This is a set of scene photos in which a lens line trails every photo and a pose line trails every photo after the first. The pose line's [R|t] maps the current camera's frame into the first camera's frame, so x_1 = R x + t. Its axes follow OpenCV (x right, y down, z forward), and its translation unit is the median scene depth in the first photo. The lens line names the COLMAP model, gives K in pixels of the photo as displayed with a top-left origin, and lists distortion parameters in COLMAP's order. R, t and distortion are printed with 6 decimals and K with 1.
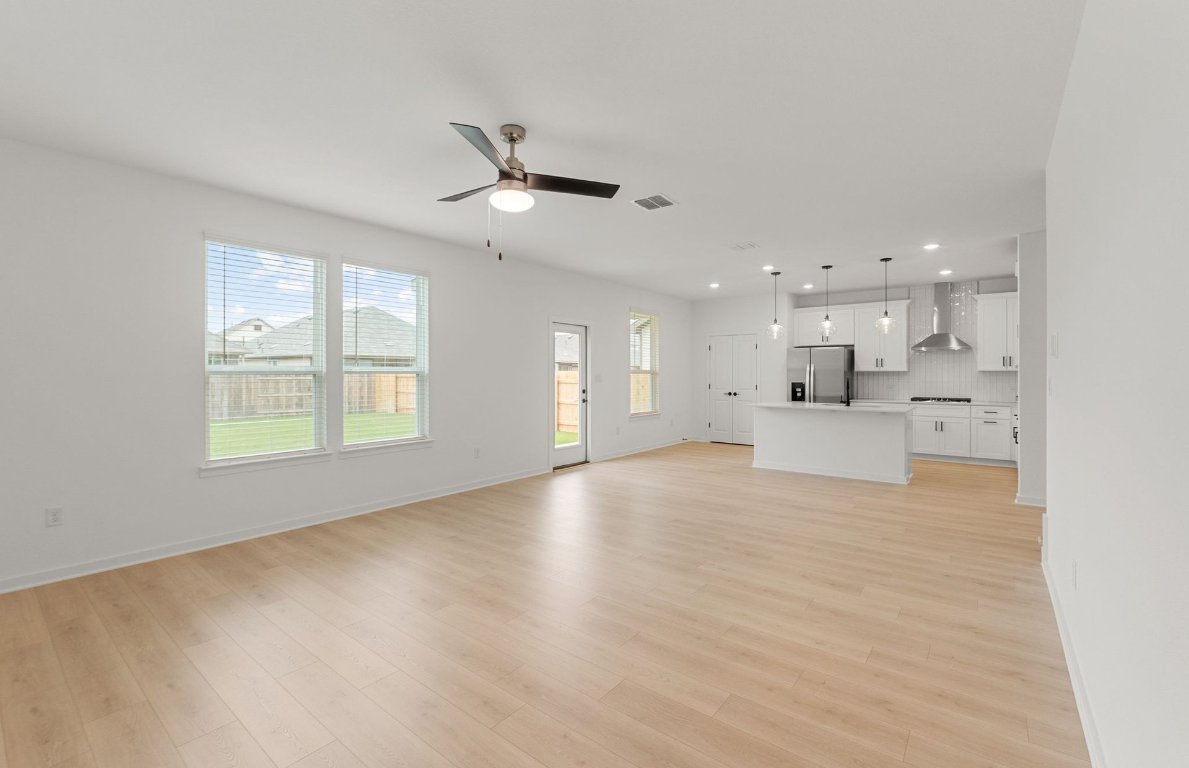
lens RADIAL K [[500.8, 0, 601.1], [0, 500.8, 376.1], [0, 0, 1]] dist [-0.000158, -0.000161]
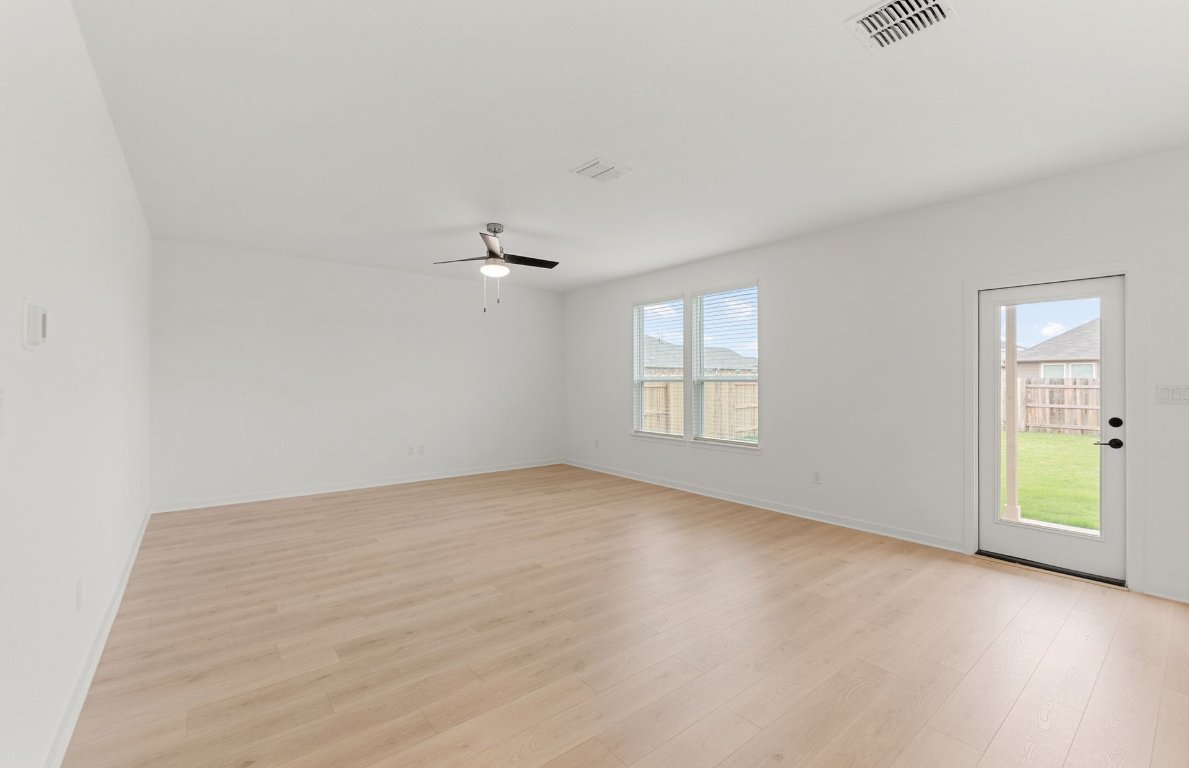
lens RADIAL K [[500.8, 0, 601.1], [0, 500.8, 376.1], [0, 0, 1]] dist [-0.000158, -0.000161]
pose [[-0.230511, -0.006585, -0.973048, 0.902201], [-0.007033, 0.999962, -0.005101, -0.008793], [0.973044, 0.005667, -0.230548, 1.193108]]
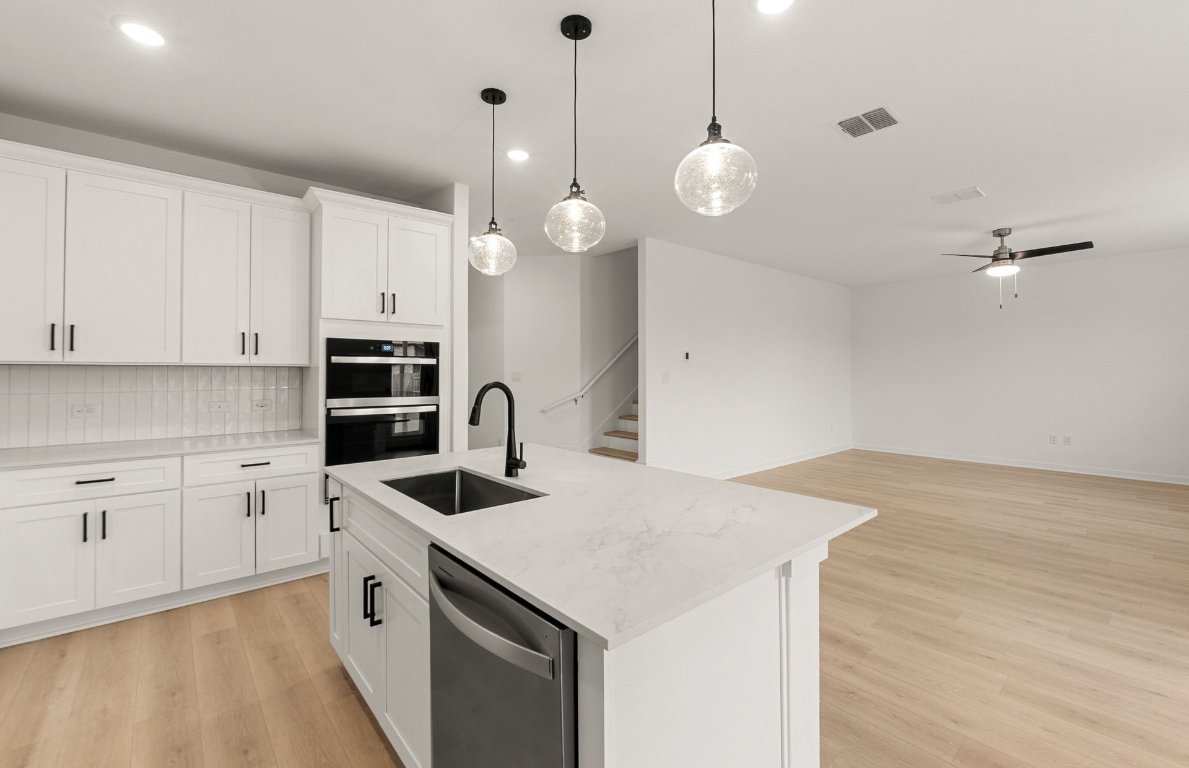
lens RADIAL K [[500.8, 0, 601.1], [0, 500.8, 376.1], [0, 0, 1]] dist [-0.000158, -0.000161]
pose [[-0.980209, -0.001051, 0.197962, 0.599098], [0.000901, 0.999952, 0.009768, -0.002664], [-0.197963, 0.009752, -0.980161, 2.107932]]
